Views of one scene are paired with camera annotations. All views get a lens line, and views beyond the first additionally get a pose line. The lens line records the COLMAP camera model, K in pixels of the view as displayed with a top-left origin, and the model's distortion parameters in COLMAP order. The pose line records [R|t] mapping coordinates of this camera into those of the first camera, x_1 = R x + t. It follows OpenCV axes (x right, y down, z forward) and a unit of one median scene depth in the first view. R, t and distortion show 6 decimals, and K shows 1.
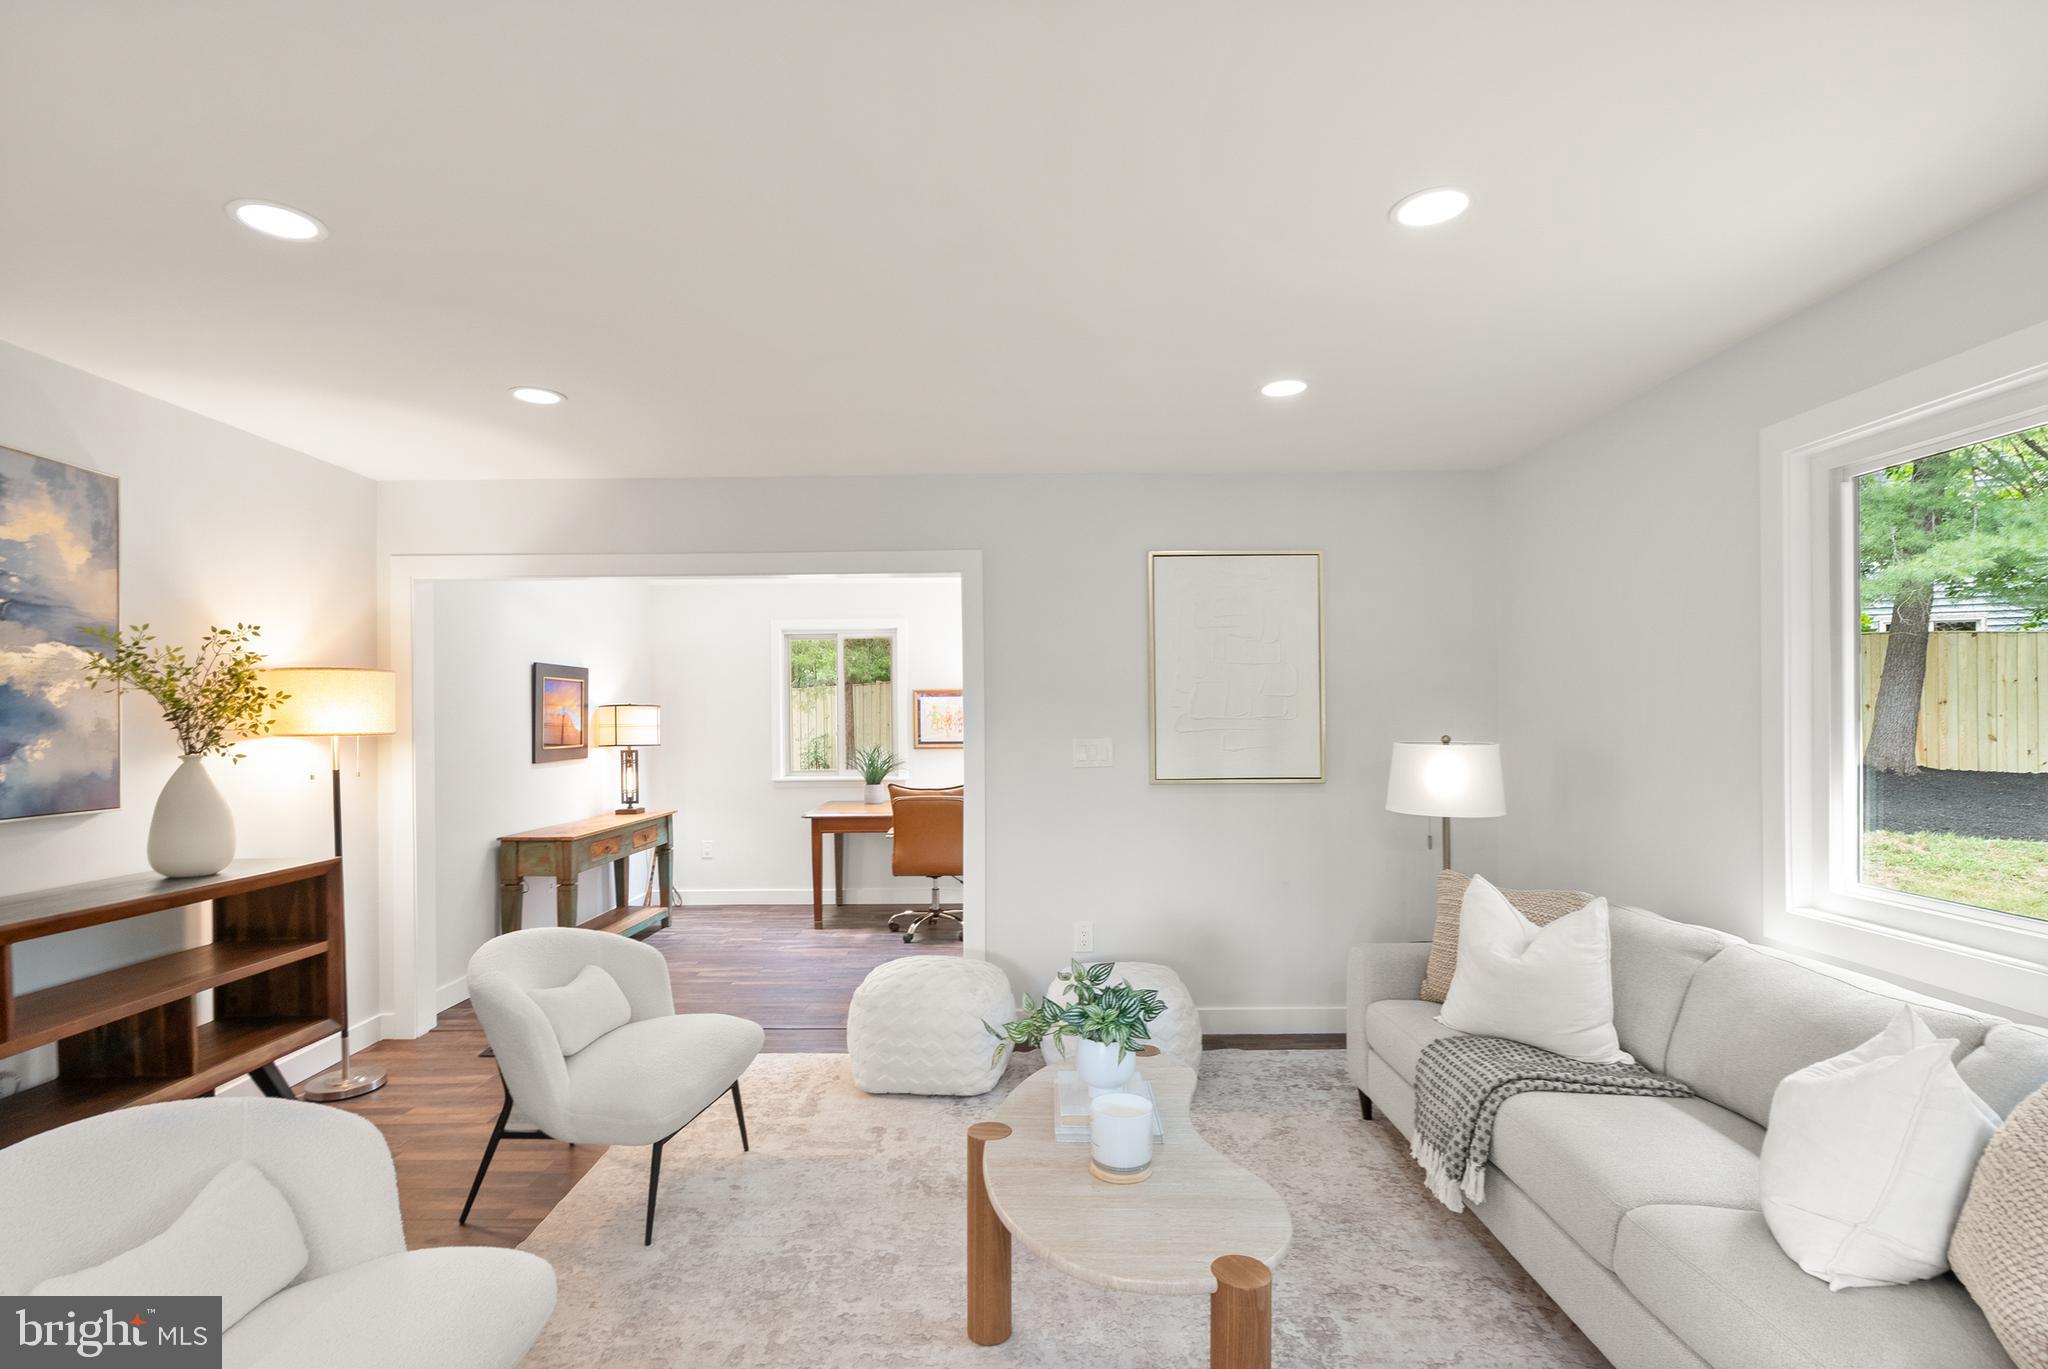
lens RADIAL K [[960.6, 0, 990.4], [0, 960.6, 714.1], [0, 0, 1]] dist [-0.000080, 0.001667]
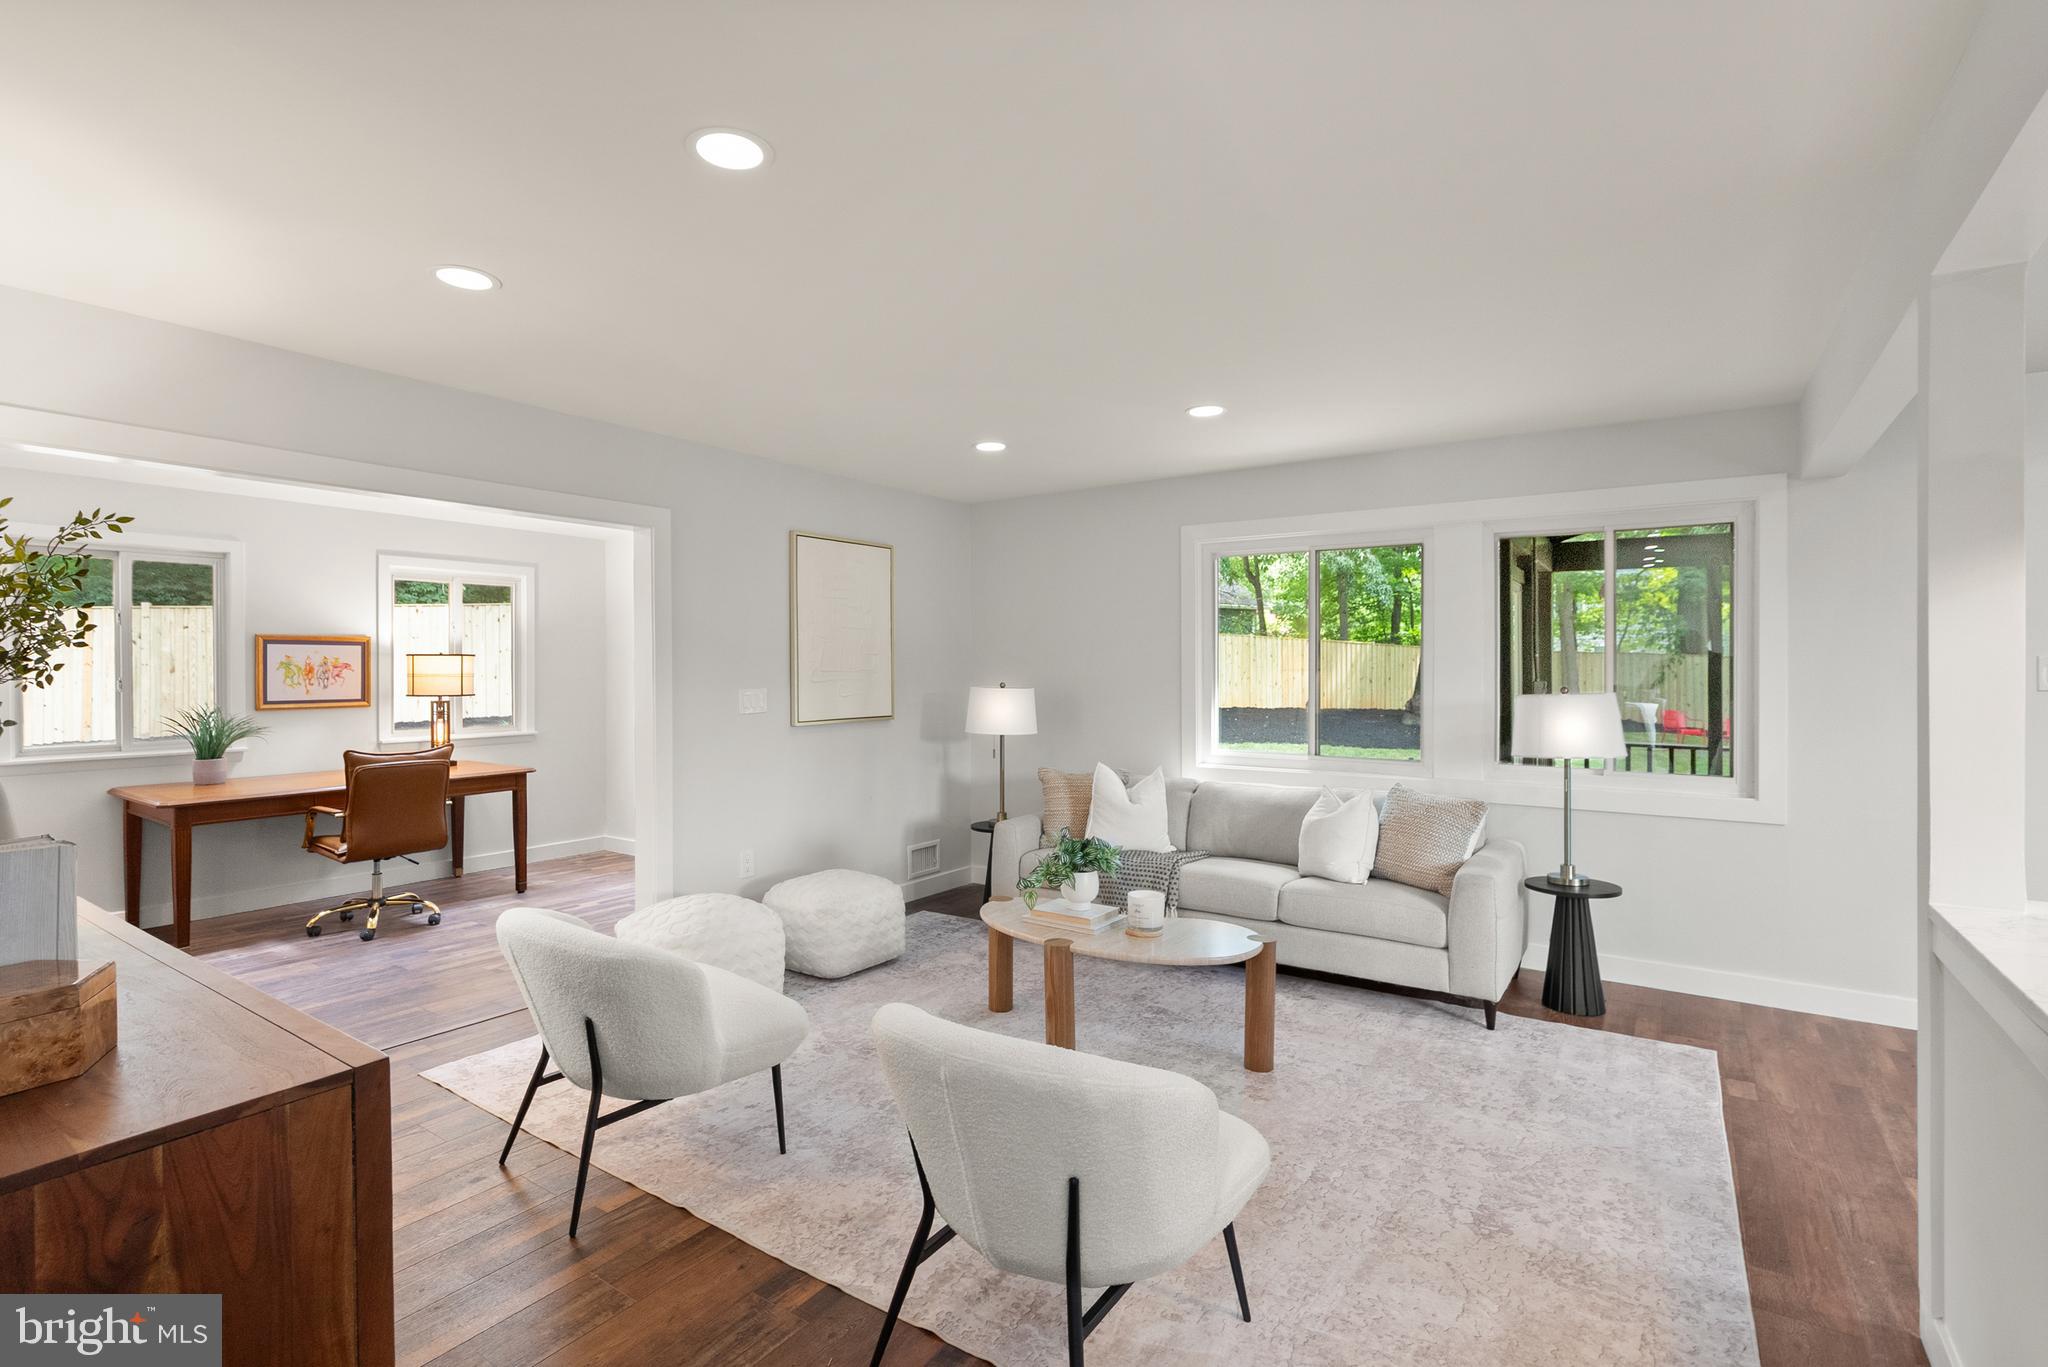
lens RADIAL K [[960.6, 0, 1009.6], [0, 960.6, 667.3], [0, 0, 1]] dist [-0.000080, 0.001667]
pose [[0.569686, 0.008580, 0.821818, -0.505853], [-0.004186, 0.999963, -0.007538, 0.005814], [-0.821852, 0.000854, 0.569701, 0.078711]]
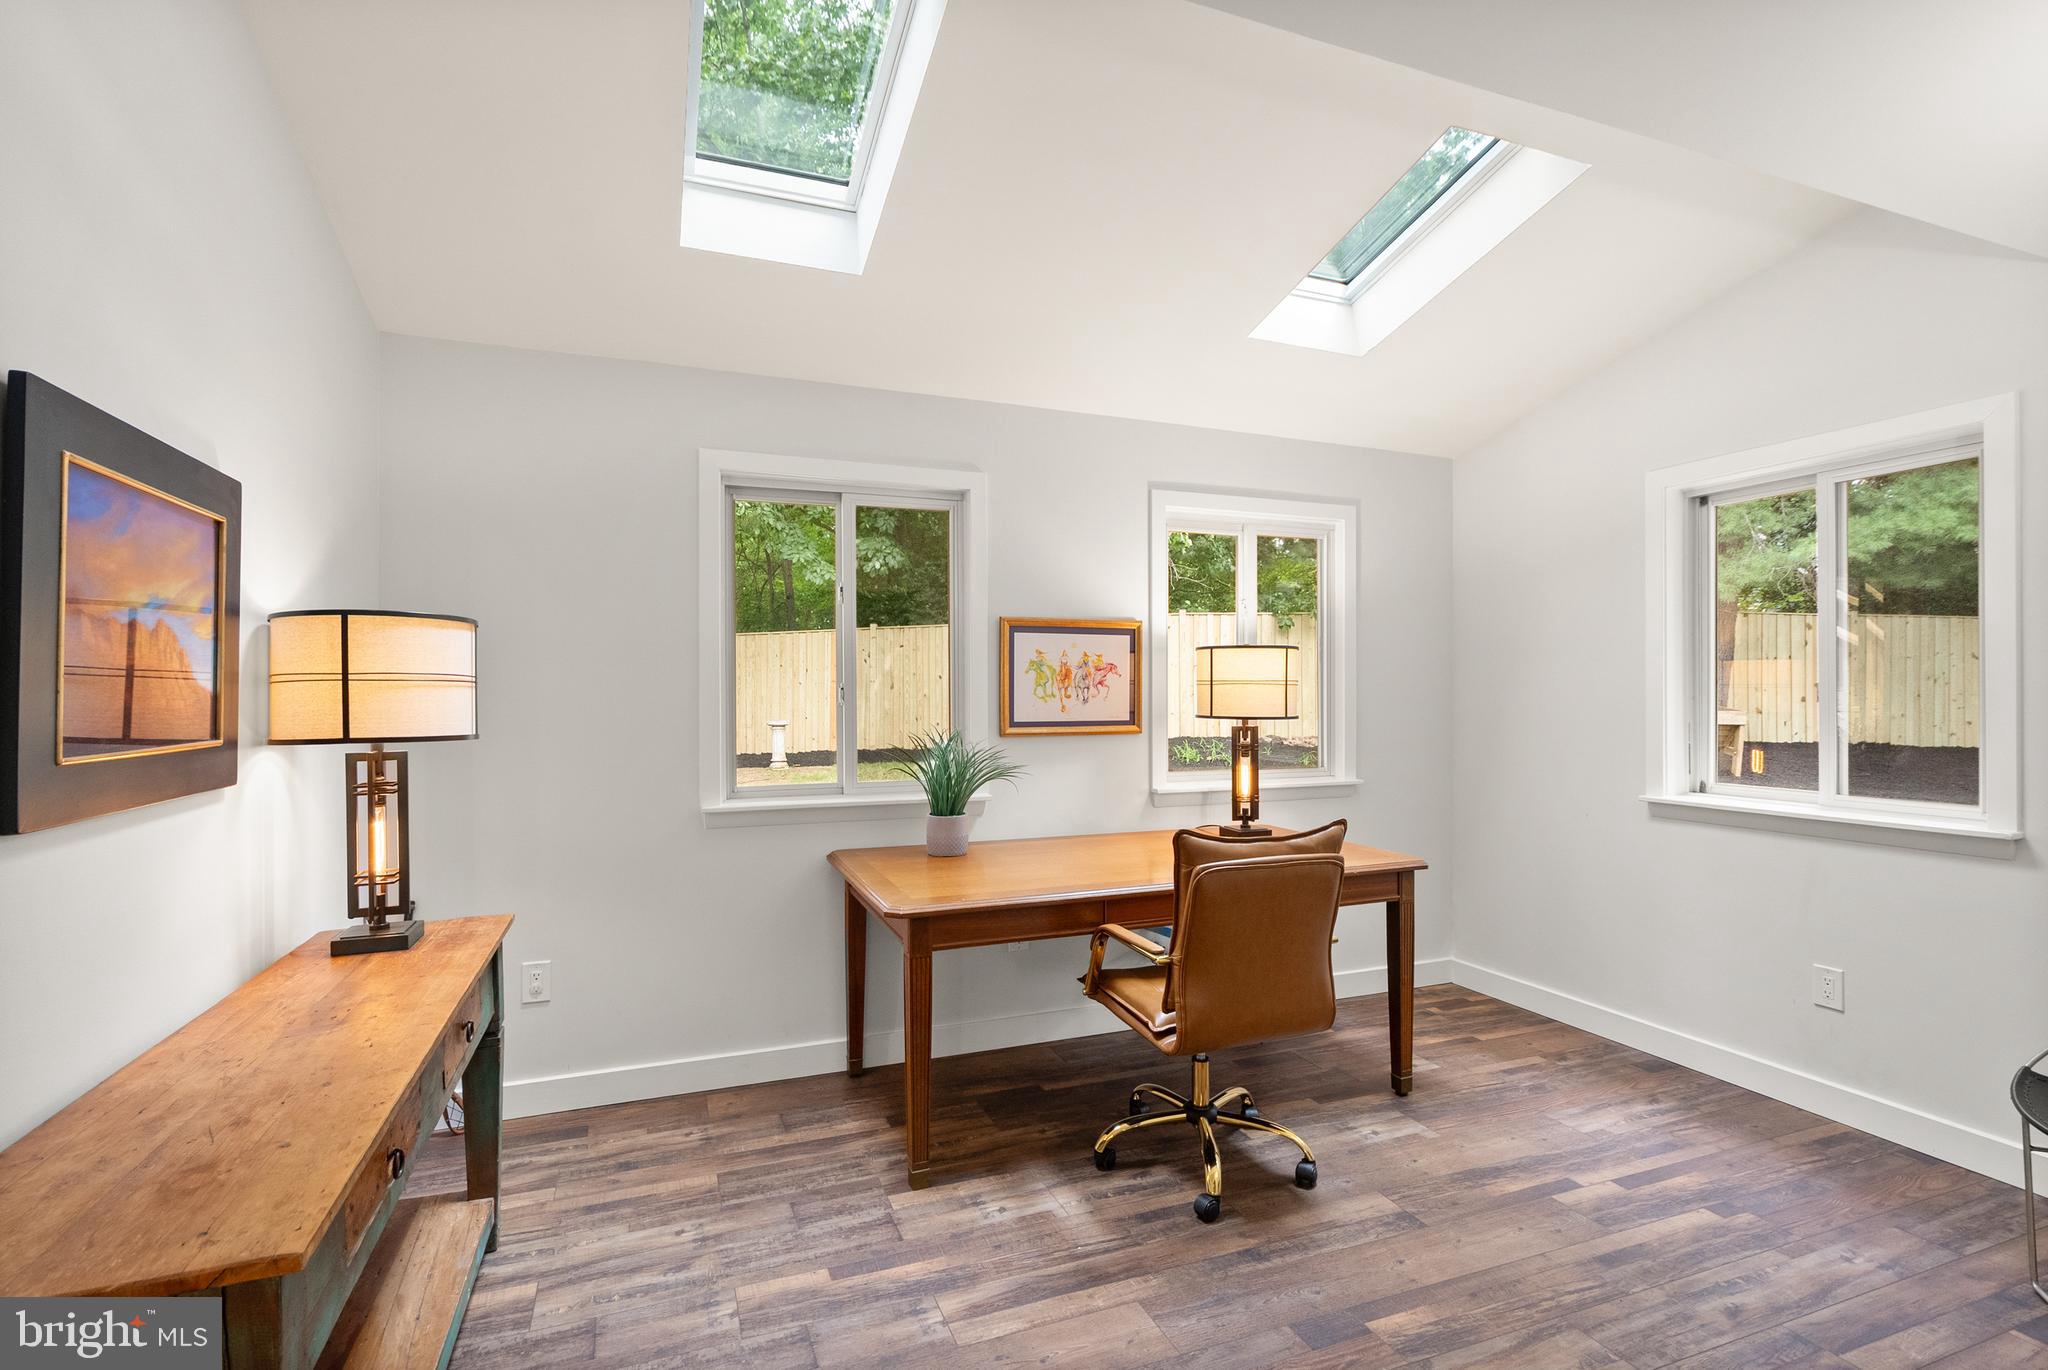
lens RADIAL K [[960.6, 0, 1012.9], [0, 960.6, 685.8], [0, 0, 1]] dist [-0.000080, 0.001667]
pose [[0.929924, 0.010971, 0.367589, -0.349852], [-0.009832, 0.999939, -0.004972, 0.016471], [-0.367621, 0.001009, 0.929975, 0.728817]]
